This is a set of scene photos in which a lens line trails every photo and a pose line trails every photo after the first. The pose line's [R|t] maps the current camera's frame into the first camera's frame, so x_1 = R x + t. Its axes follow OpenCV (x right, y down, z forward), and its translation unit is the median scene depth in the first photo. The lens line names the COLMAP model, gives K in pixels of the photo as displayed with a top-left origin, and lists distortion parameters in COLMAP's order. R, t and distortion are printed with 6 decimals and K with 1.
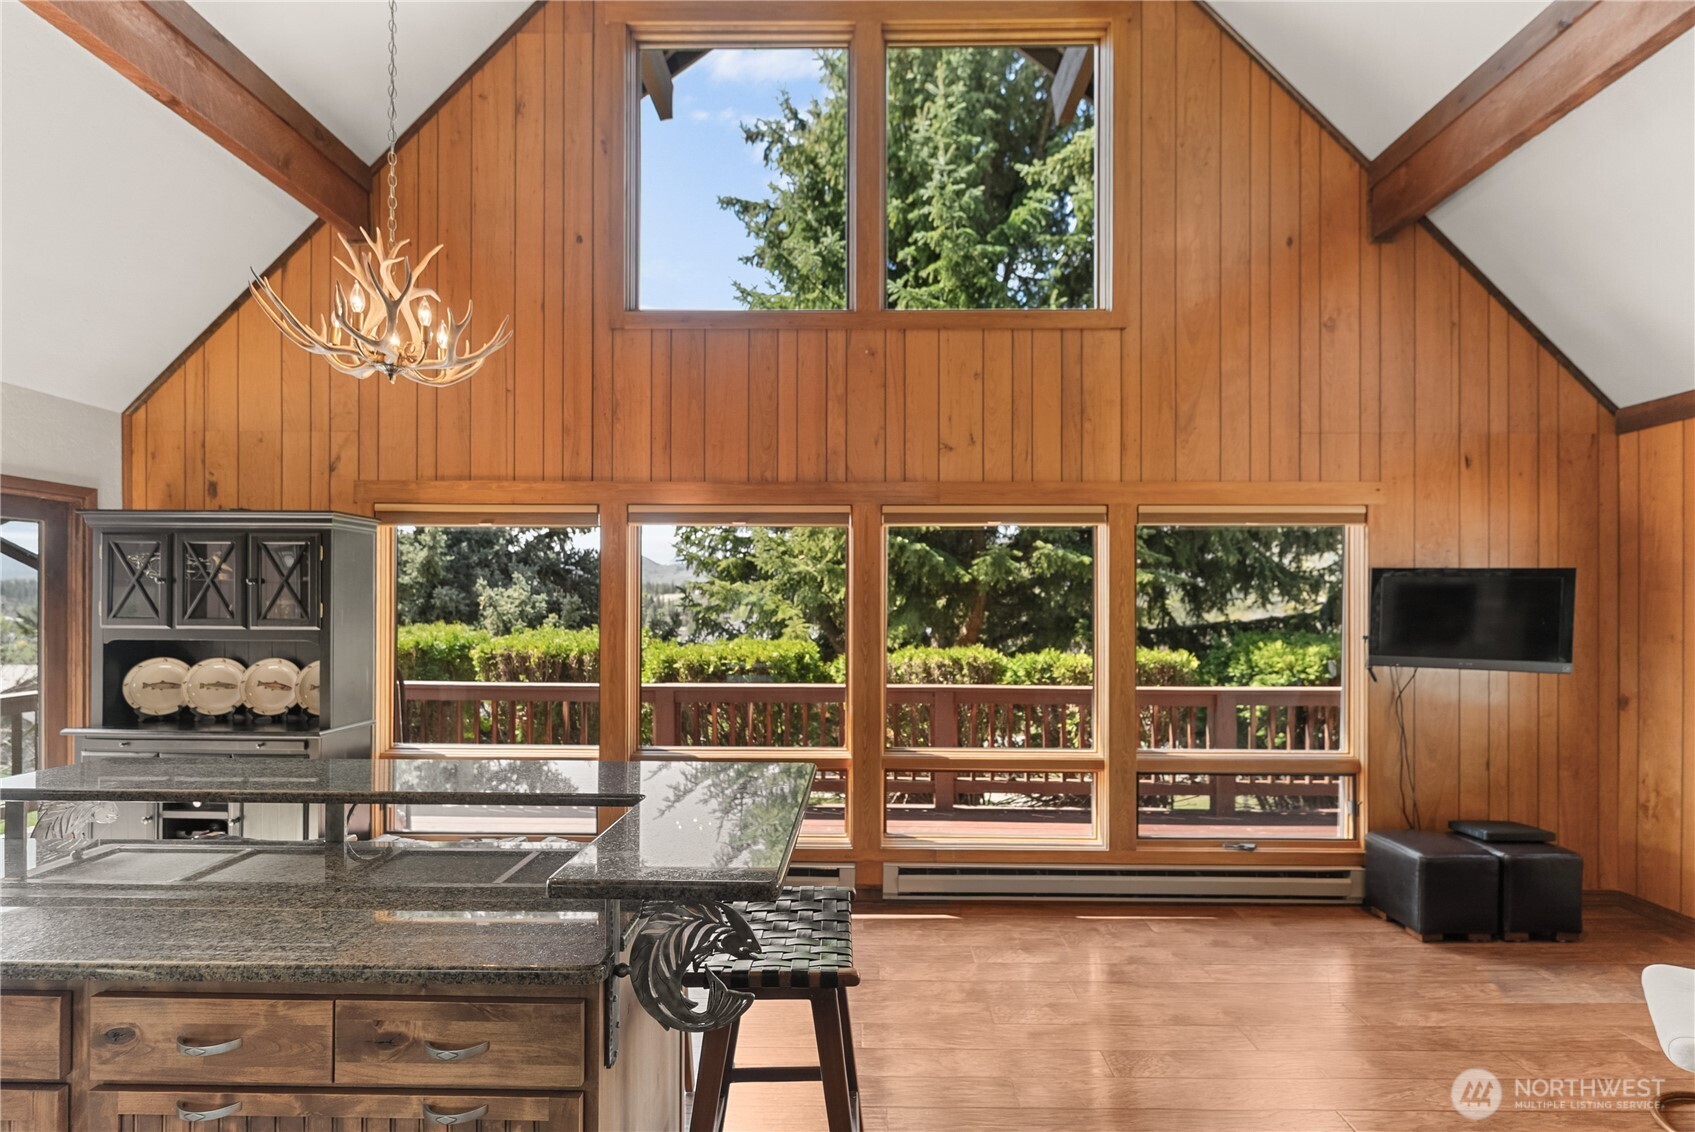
lens RADIAL K [[749.7, 0, 853.3], [0, 749.7, 601.4], [0, 0, 1]] dist [-0.001515, 0.000499]
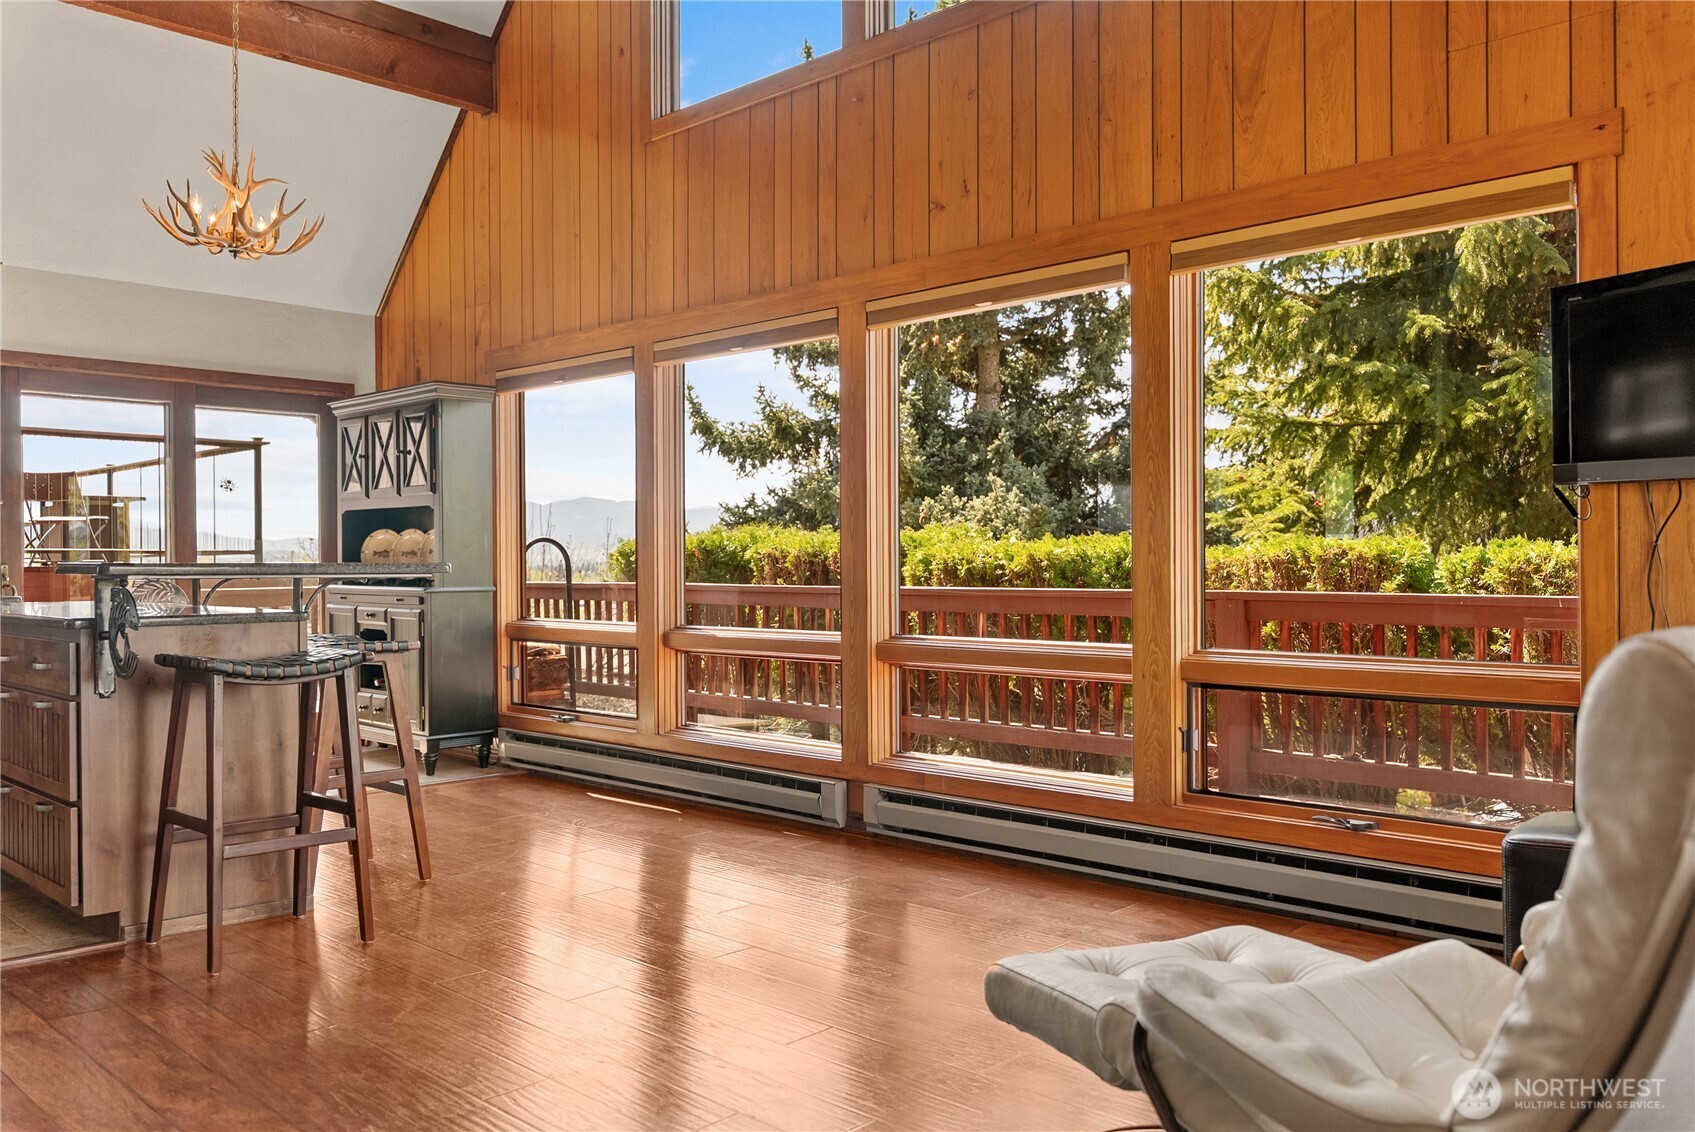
lens RADIAL K [[1329.9, 0, 850.6], [0, 1329.9, 567.2], [0, 0, 1]] dist [-0.011105, 0.002170]
pose [[0.725931, -0.004442, -0.687753, 0.924480], [0.010093, 0.999940, 0.004194, 0.127458], [0.687693, -0.009986, 0.725933, 0.033611]]
